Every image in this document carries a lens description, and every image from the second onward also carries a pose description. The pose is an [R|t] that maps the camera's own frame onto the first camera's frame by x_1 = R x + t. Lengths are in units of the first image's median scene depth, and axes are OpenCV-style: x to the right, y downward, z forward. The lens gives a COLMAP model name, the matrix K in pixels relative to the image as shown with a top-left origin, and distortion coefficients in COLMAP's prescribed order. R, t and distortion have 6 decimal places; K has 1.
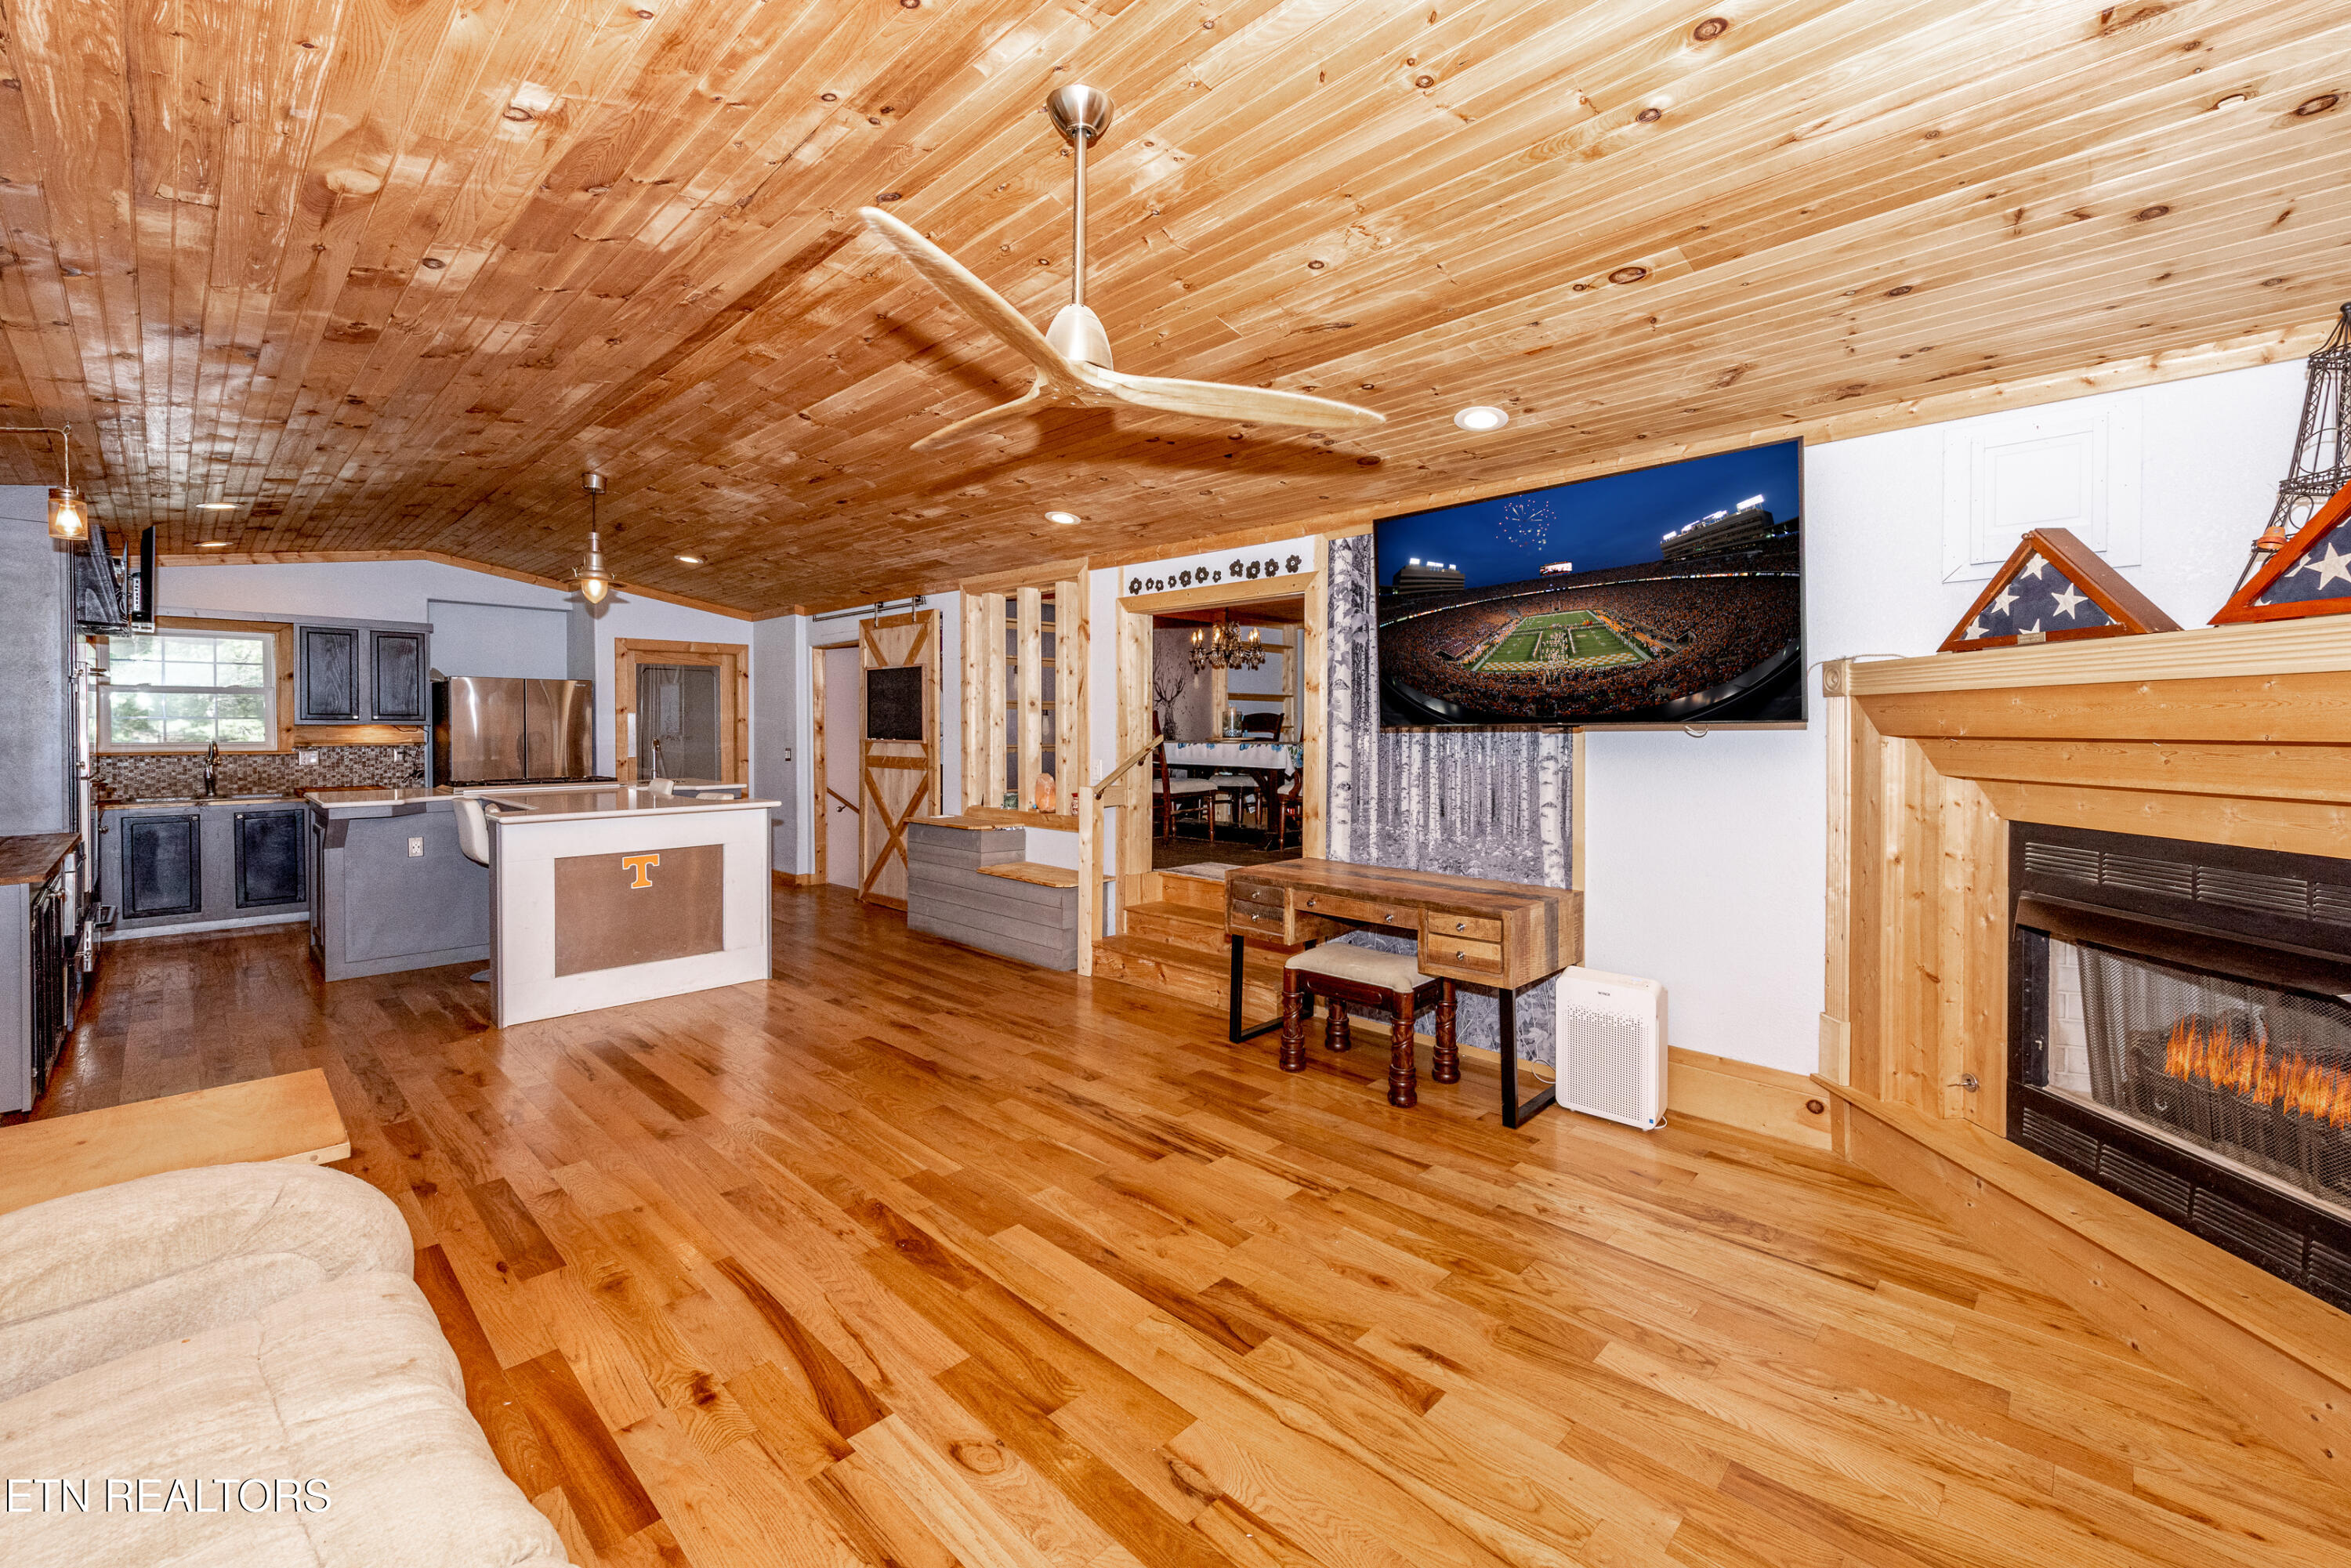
lens RADIAL K [[996.6, 0, 1238.7], [0, 996.6, 731.9], [0, 0, 1]] dist [0.015737, -0.006923]
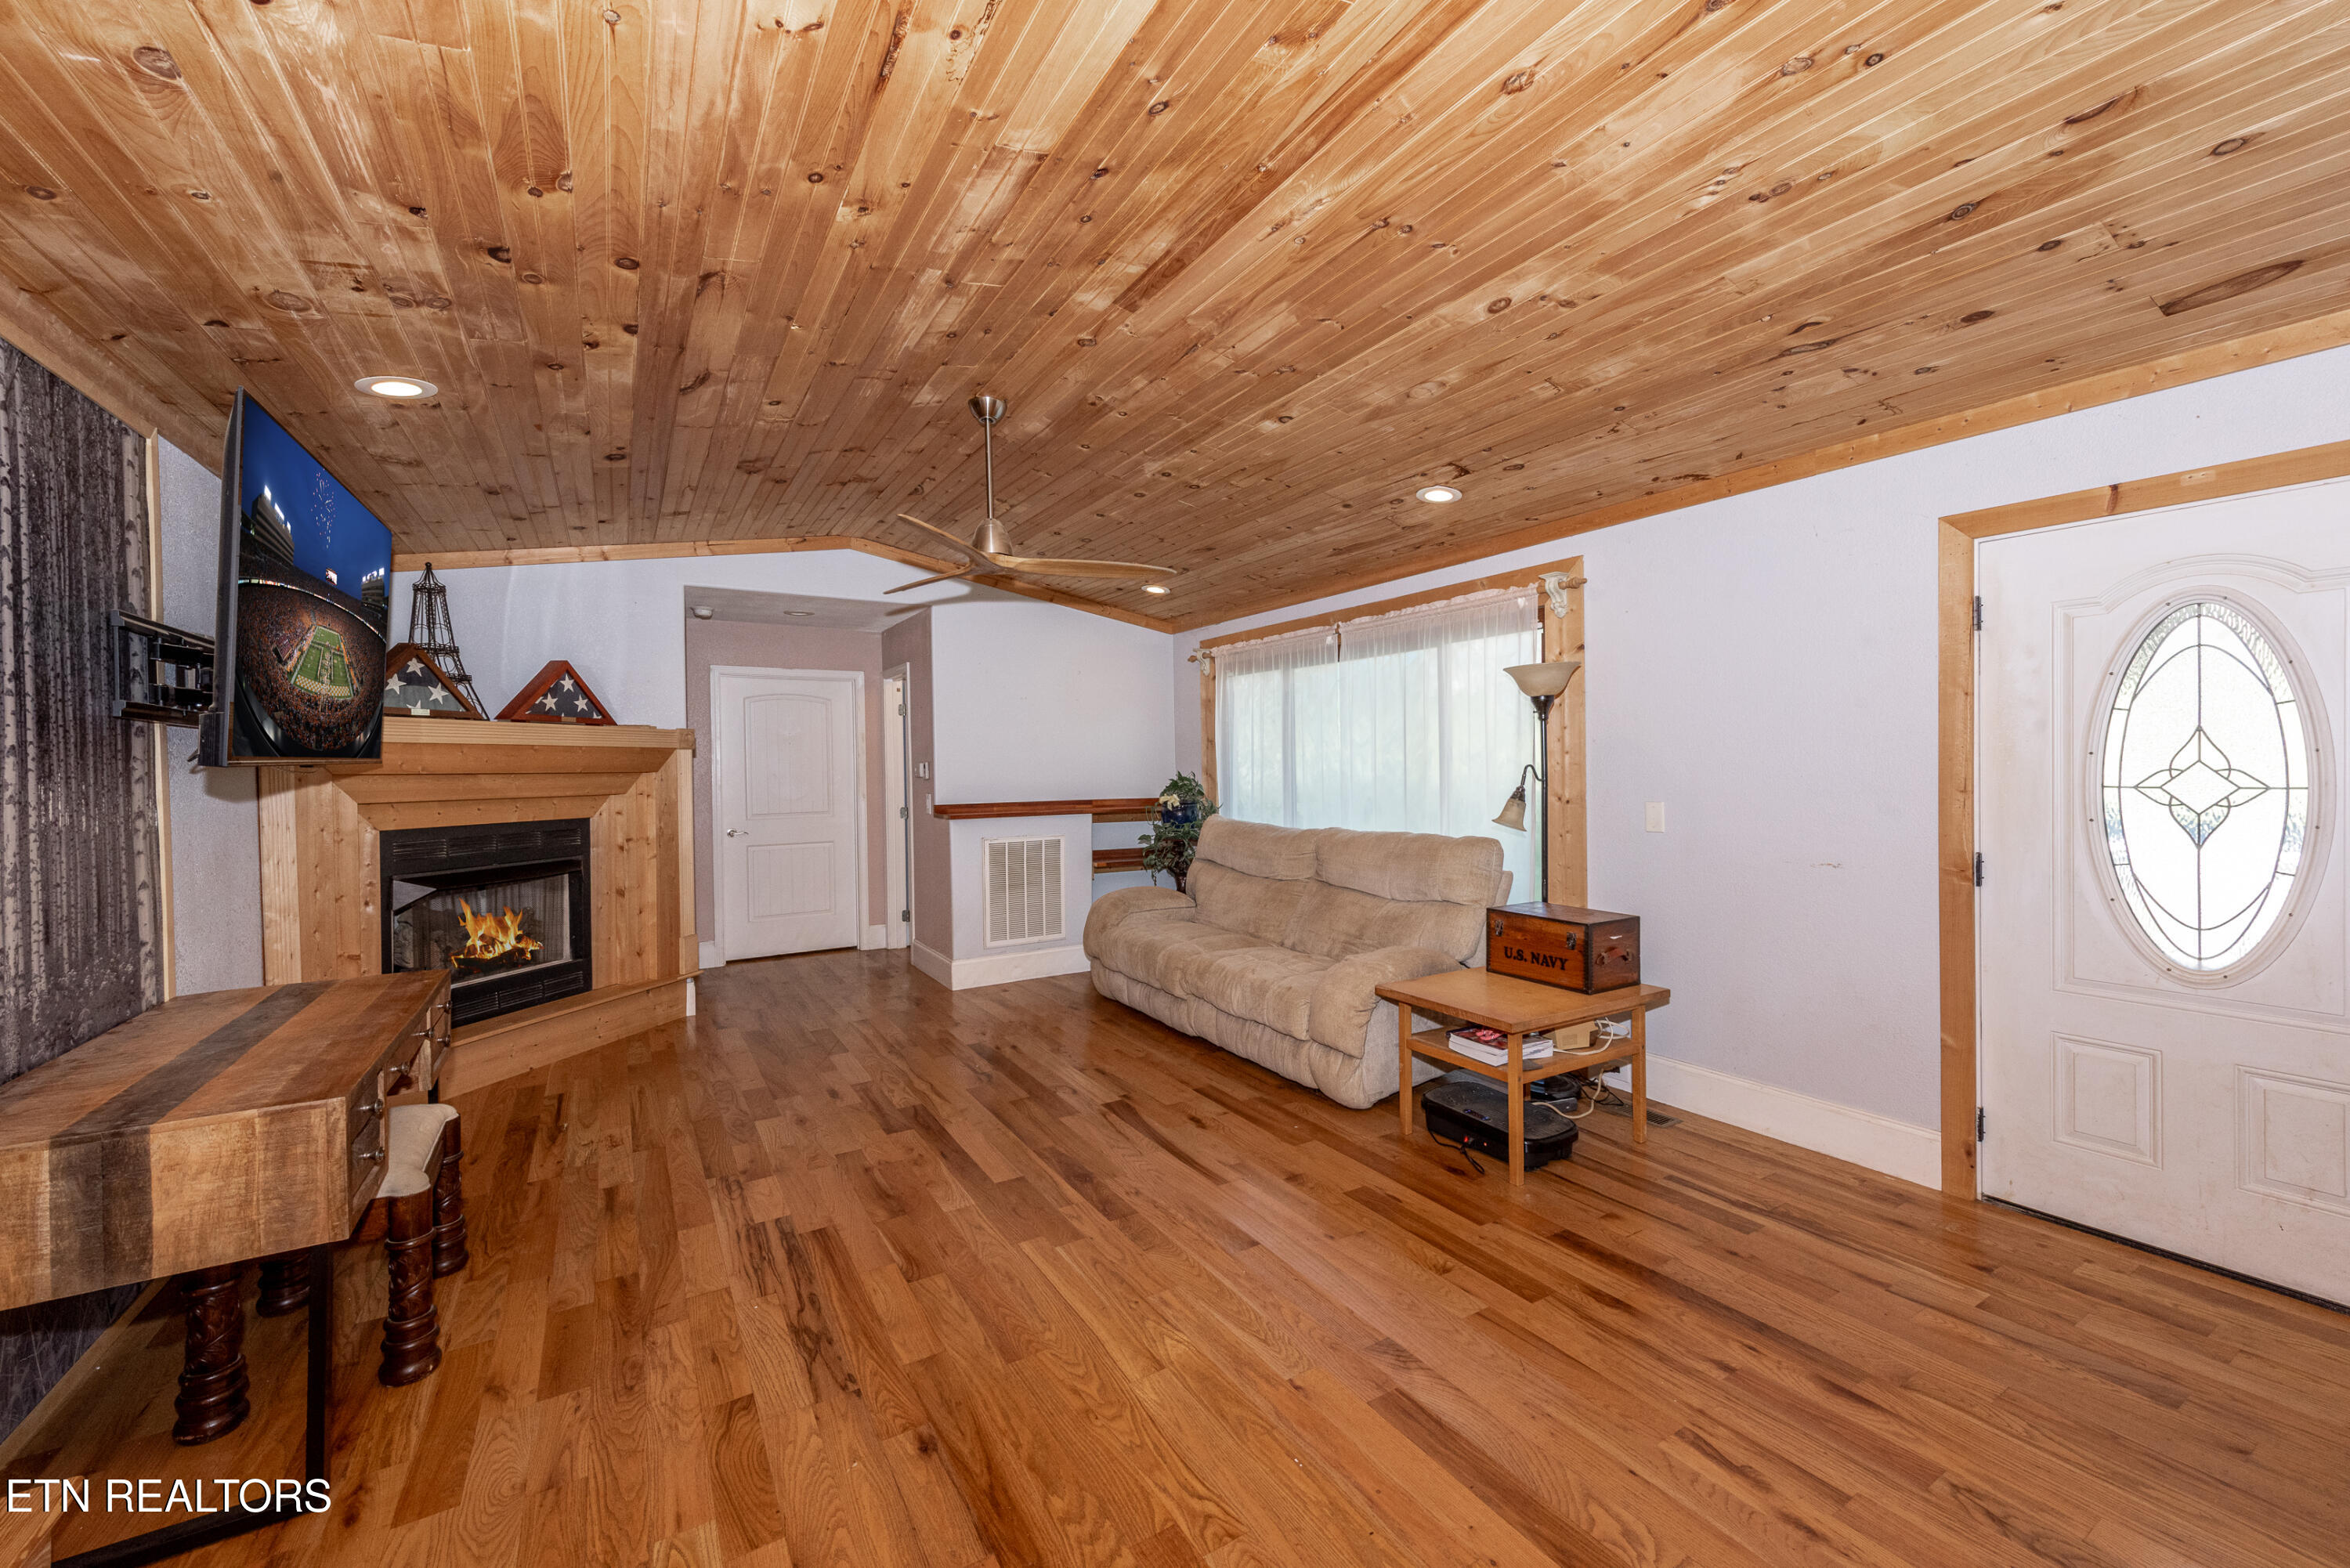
lens RADIAL K [[954.5, 0, 1164.5], [0, 954.5, 765.9], [0, 0, 1]] dist [0.013893, -0.004029]
pose [[-0.957920, 0.007588, 0.286936, -0.536753], [0.009991, 0.999926, 0.006915, -0.003822], [-0.286863, 0.009491, -0.957925, 1.467267]]
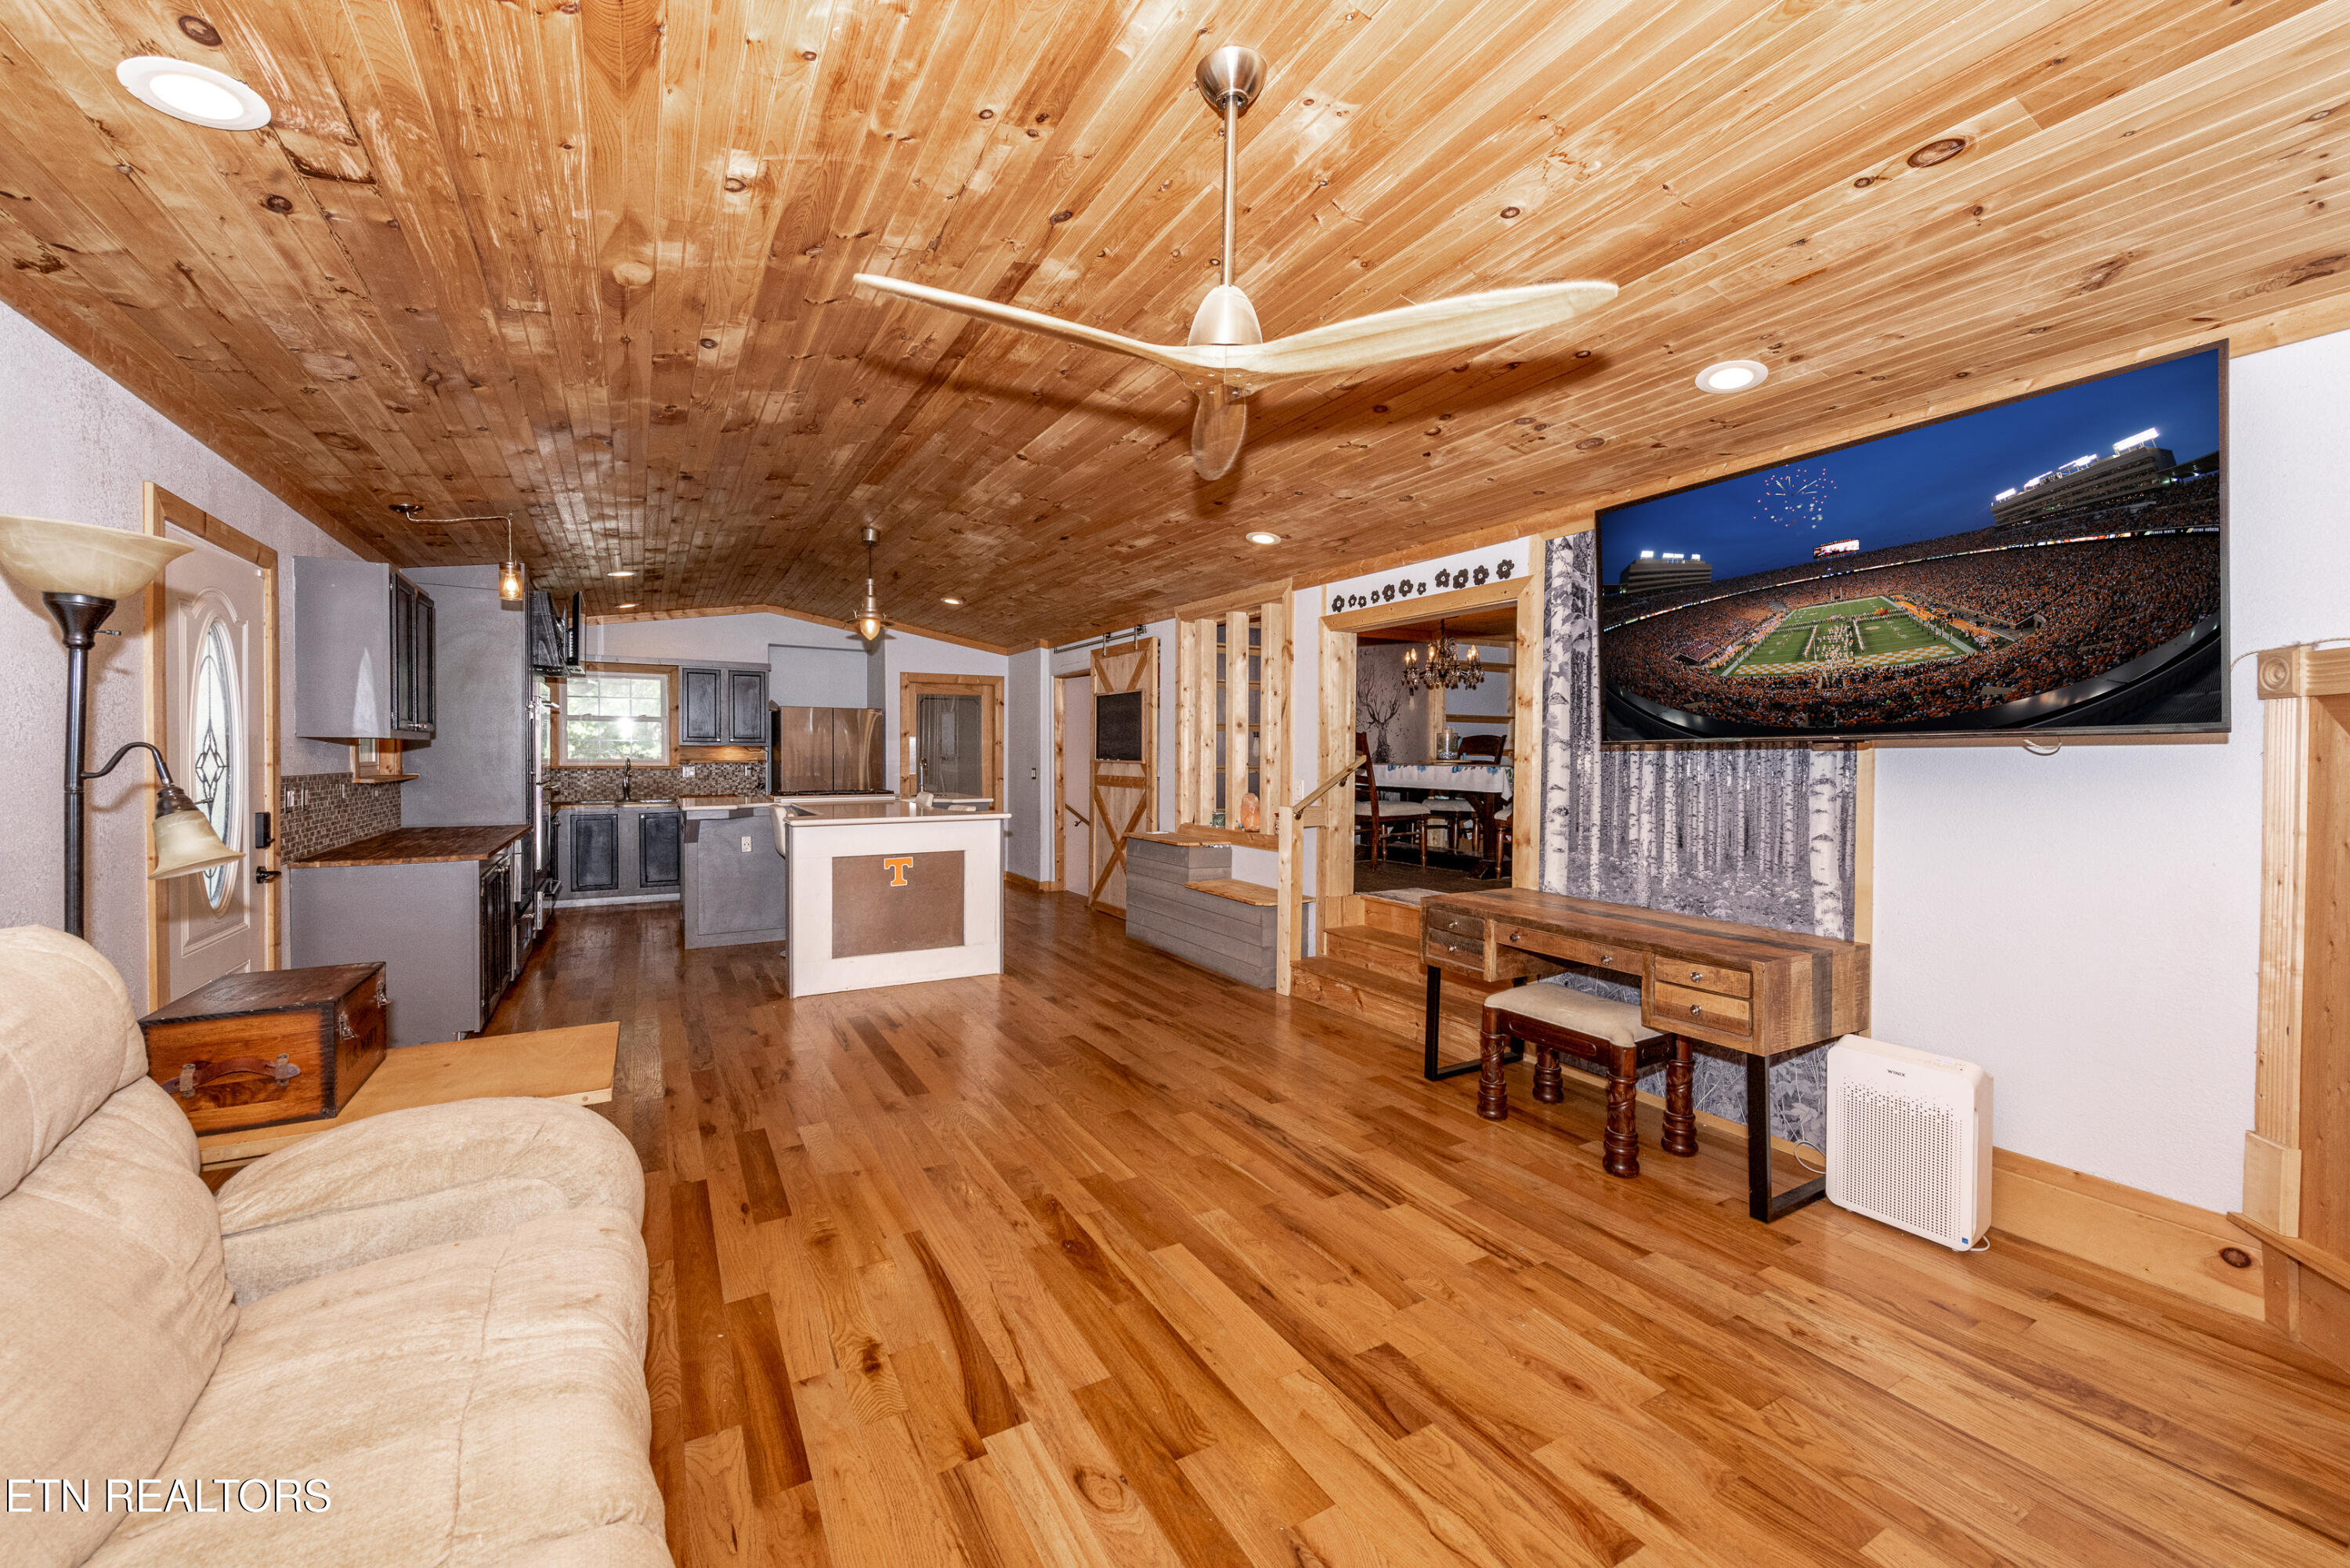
lens RADIAL K [[954.5, 0, 1164.5], [0, 954.5, 765.9], [0, 0, 1]] dist [0.013893, -0.004029]
pose [[0.950344, 0.007606, -0.311108, 0.040276], [-0.005386, 0.999954, 0.007993, 0.010376], [0.311154, -0.005921, 0.950341, 0.073919]]
